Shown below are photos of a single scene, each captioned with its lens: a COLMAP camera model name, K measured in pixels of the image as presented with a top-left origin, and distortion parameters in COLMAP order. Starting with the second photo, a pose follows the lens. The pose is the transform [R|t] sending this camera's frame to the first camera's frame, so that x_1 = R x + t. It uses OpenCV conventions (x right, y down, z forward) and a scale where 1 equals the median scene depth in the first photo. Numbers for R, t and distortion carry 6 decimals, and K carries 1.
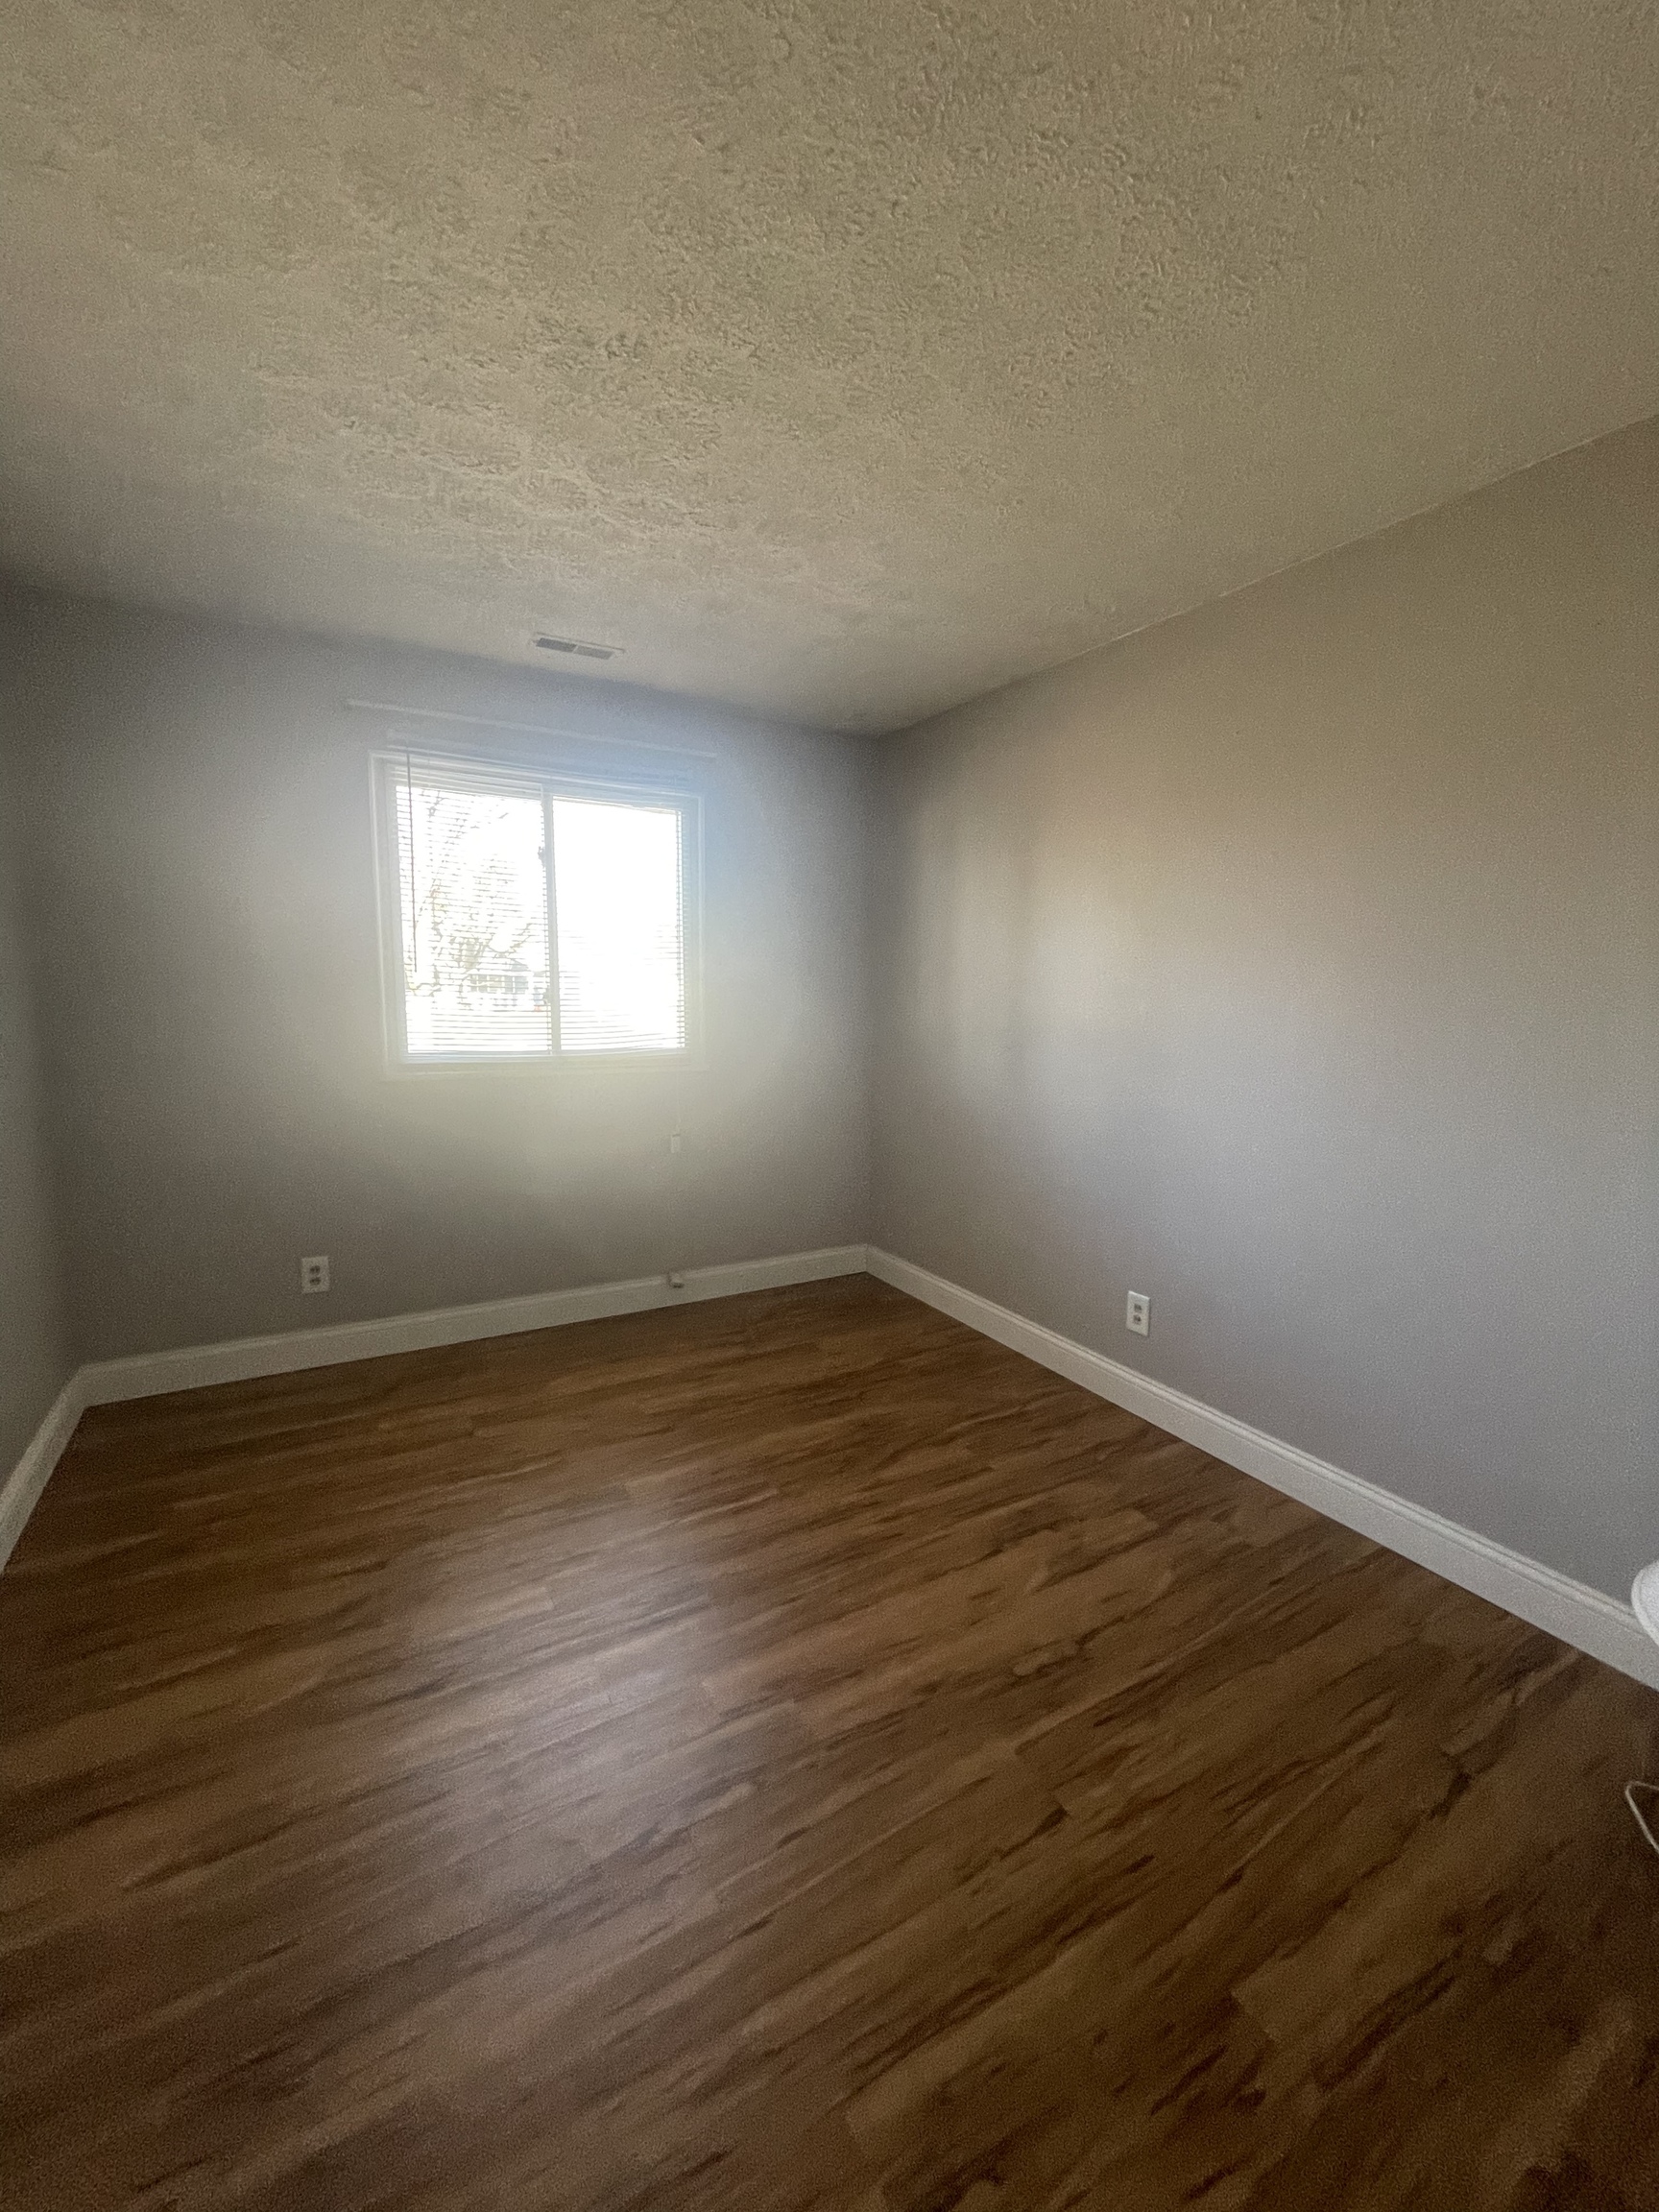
lens RADIAL K [[893.7, 0, 832.4], [0, 893.7, 1108.6], [0, 0, 1]] dist [-0.004723, -0.000091]
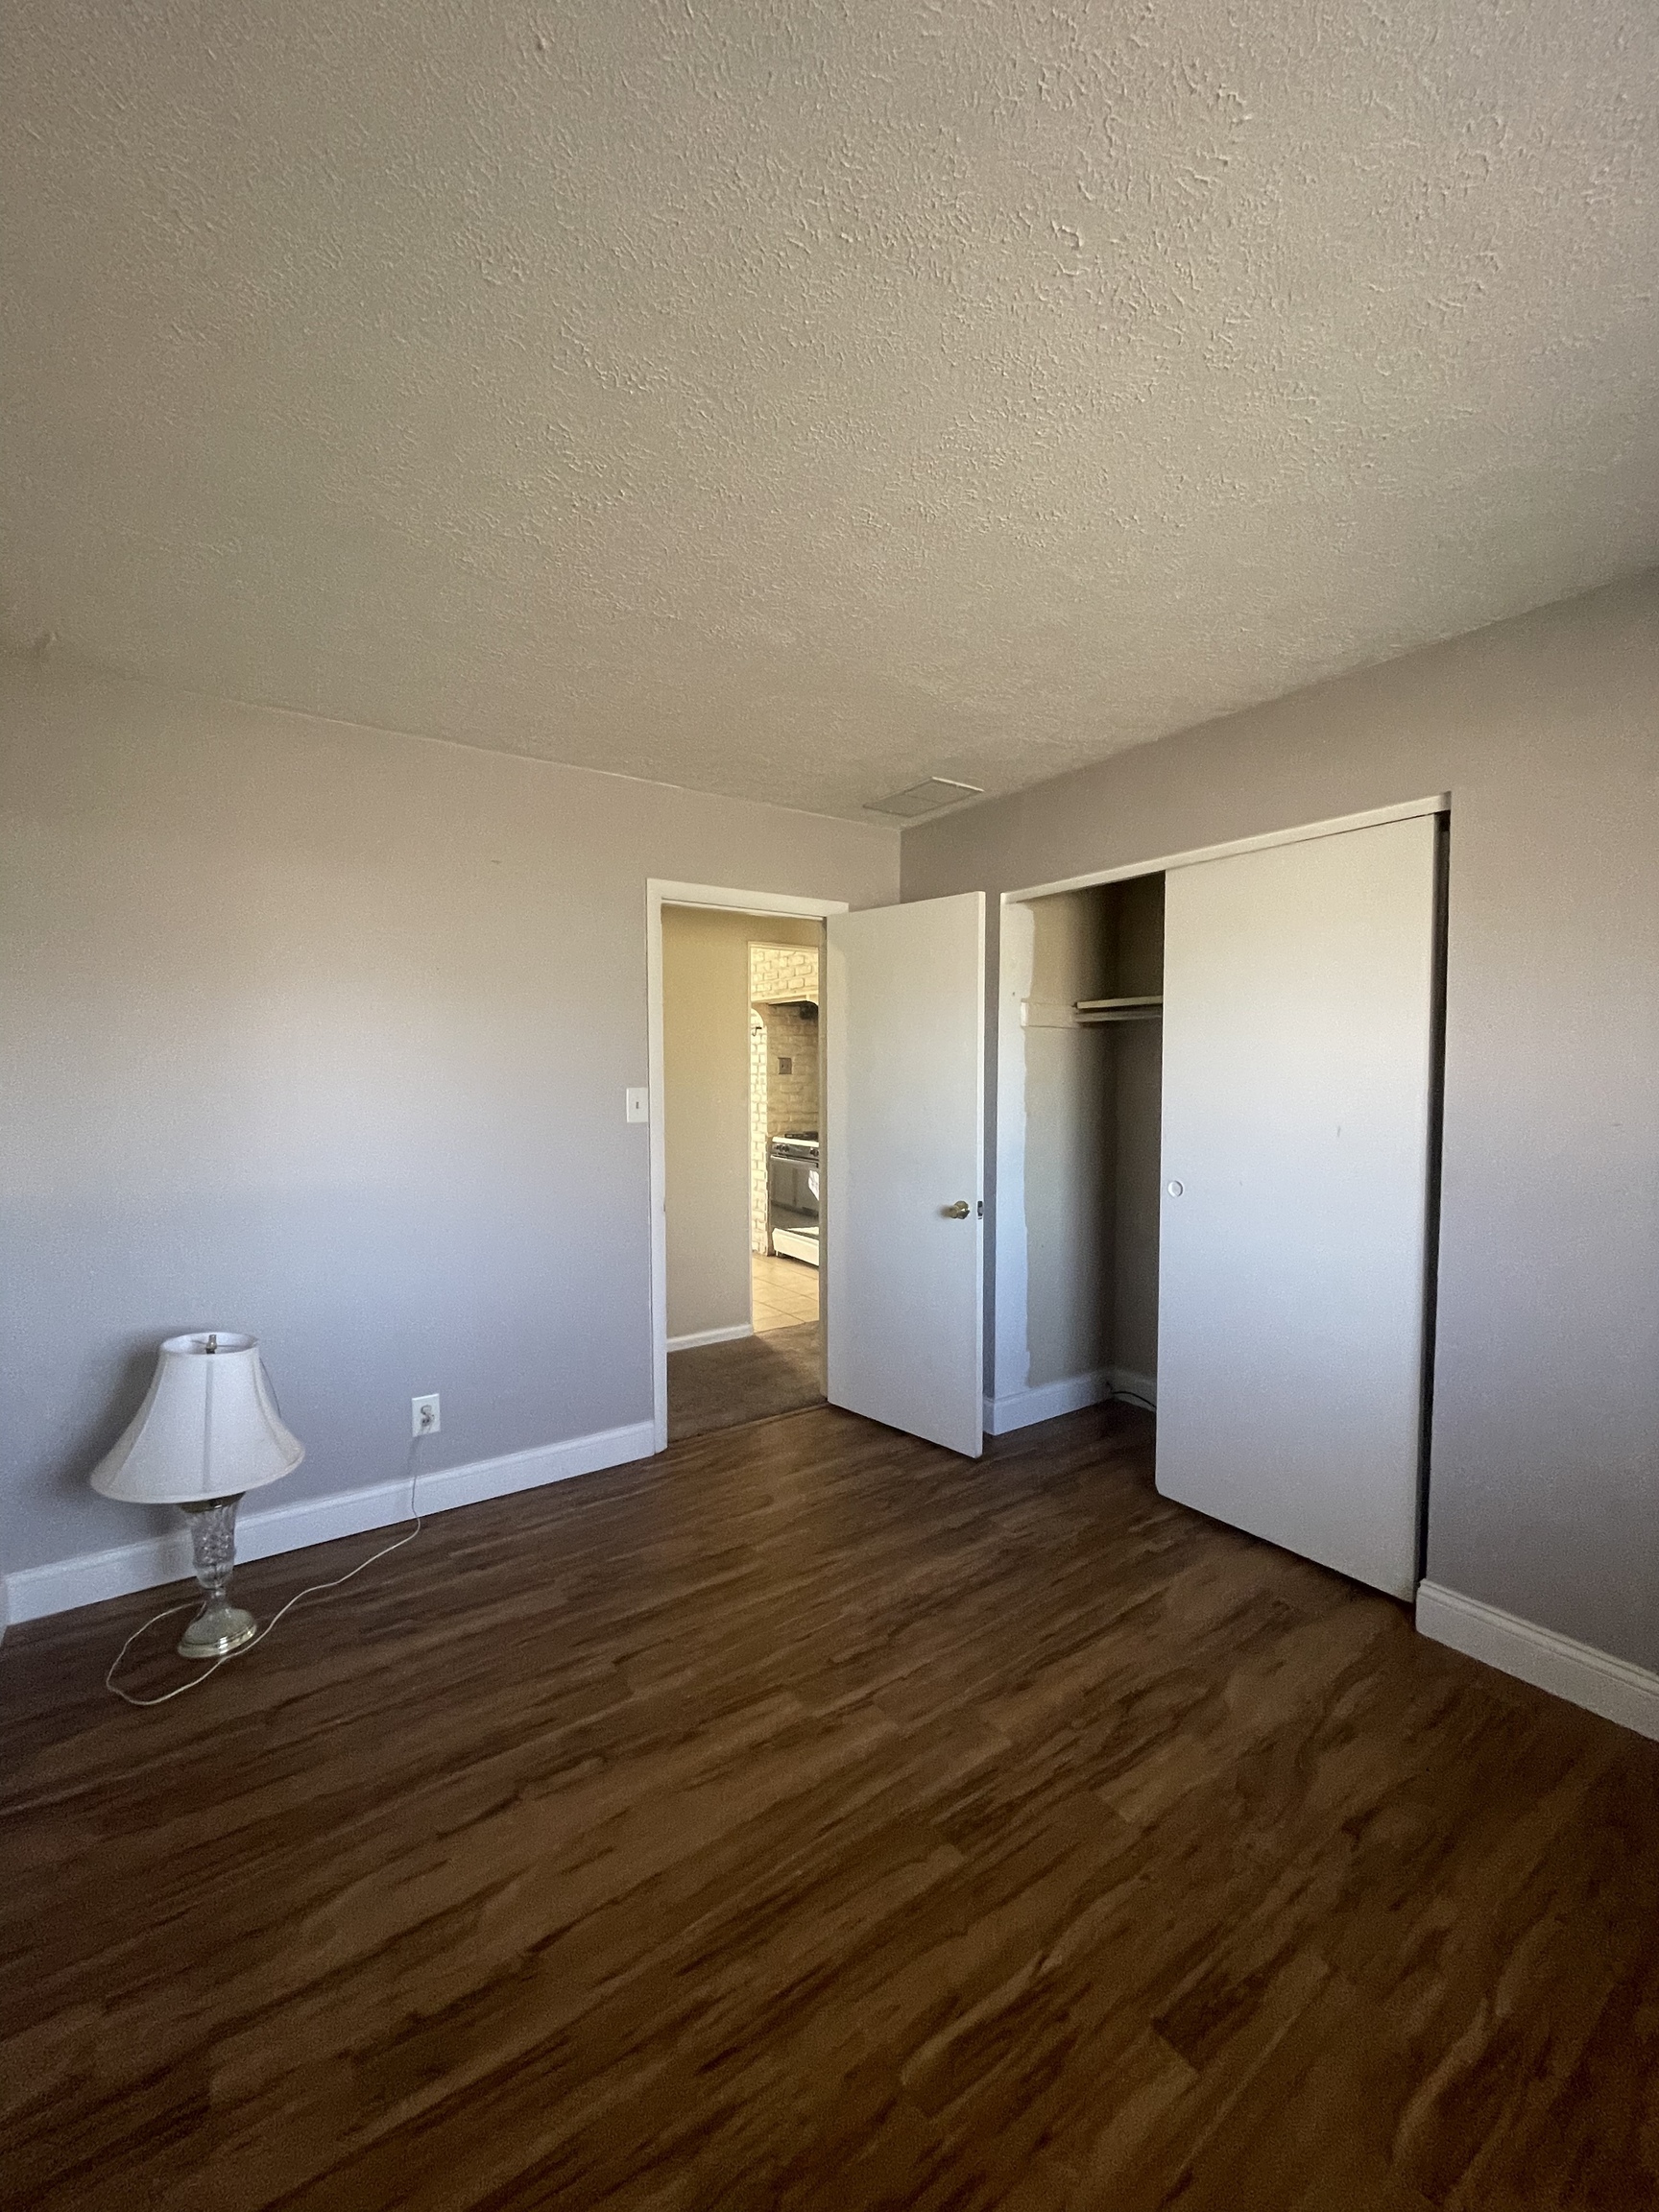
lens RADIAL K [[893.7, 0, 829.0], [0, 893.7, 1103.5], [0, 0, 1]] dist [-0.004723, -0.000091]
pose [[-0.996567, -0.008231, -0.082377, 0.029781], [-0.023366, 0.982556, 0.184495, -0.264009], [0.079422, 0.185787, -0.979375, 1.625243]]
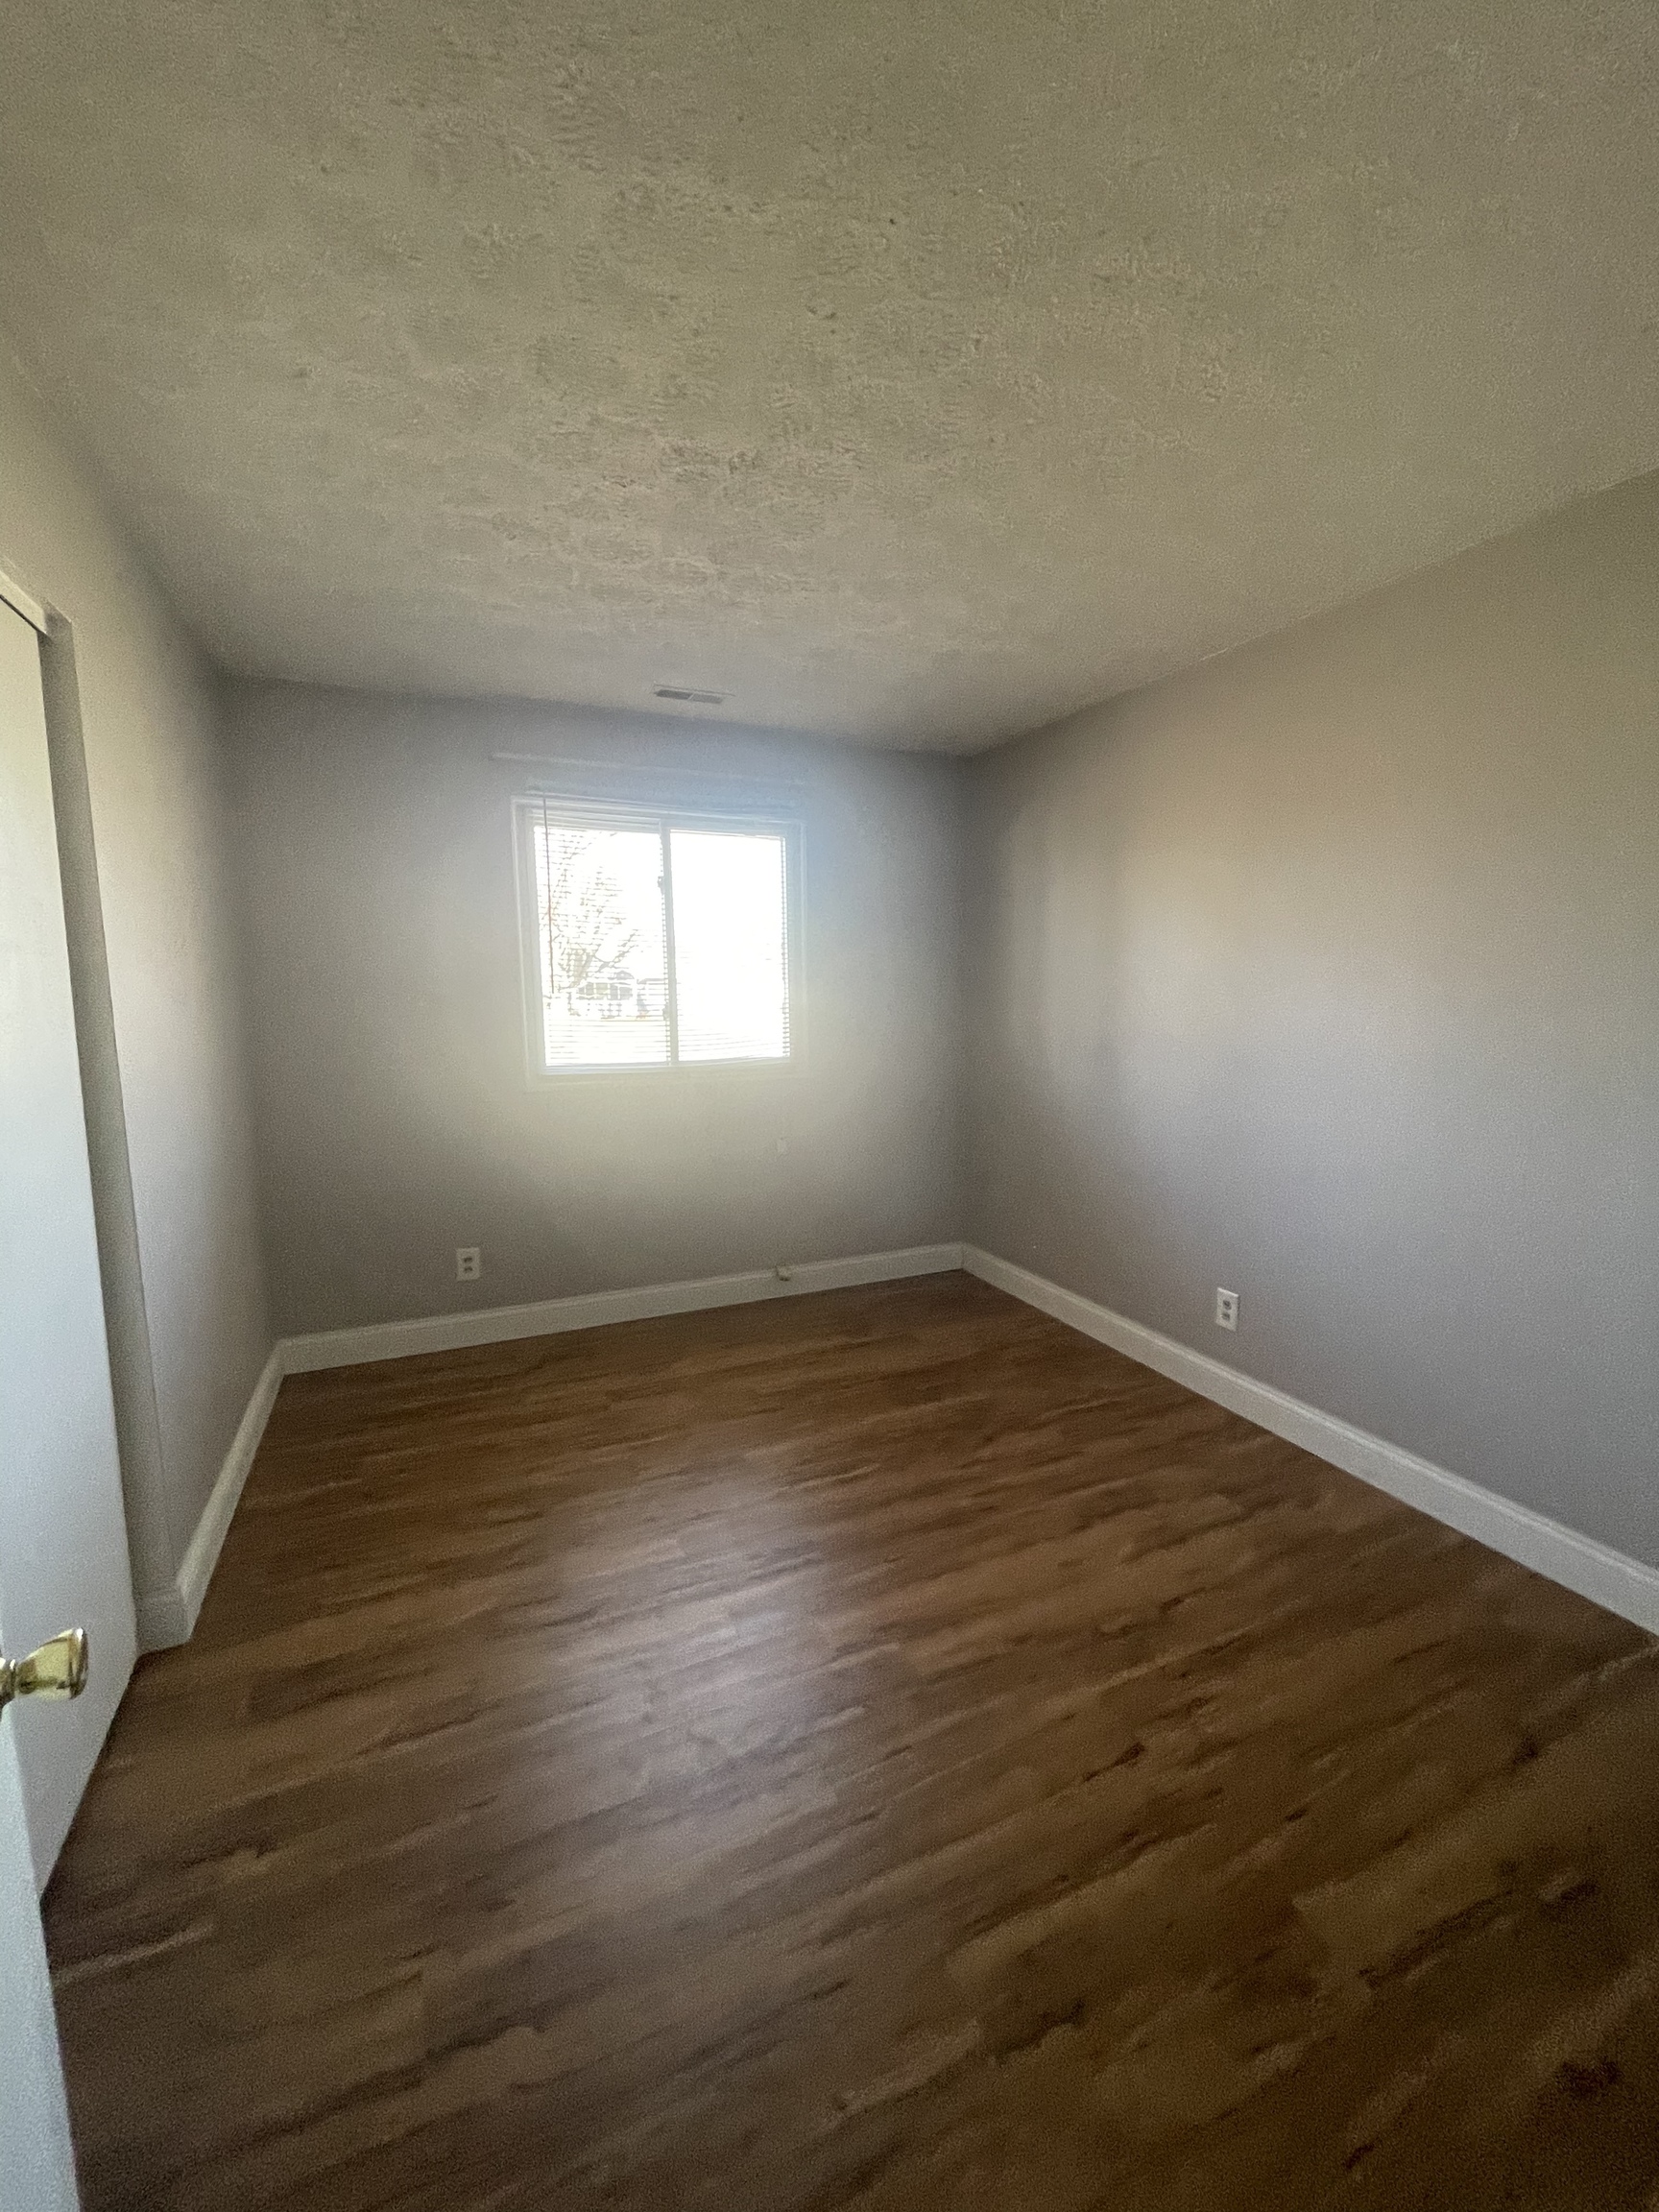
lens RADIAL K [[893.7, 0, 833.3], [0, 893.7, 1107.1], [0, 0, 1]] dist [-0.004723, -0.000091]
pose [[0.994401, -0.006881, -0.105450, -0.001025], [0.006580, 0.999973, -0.003203, -0.007569], [0.105469, 0.002491, 0.994420, -0.108256]]
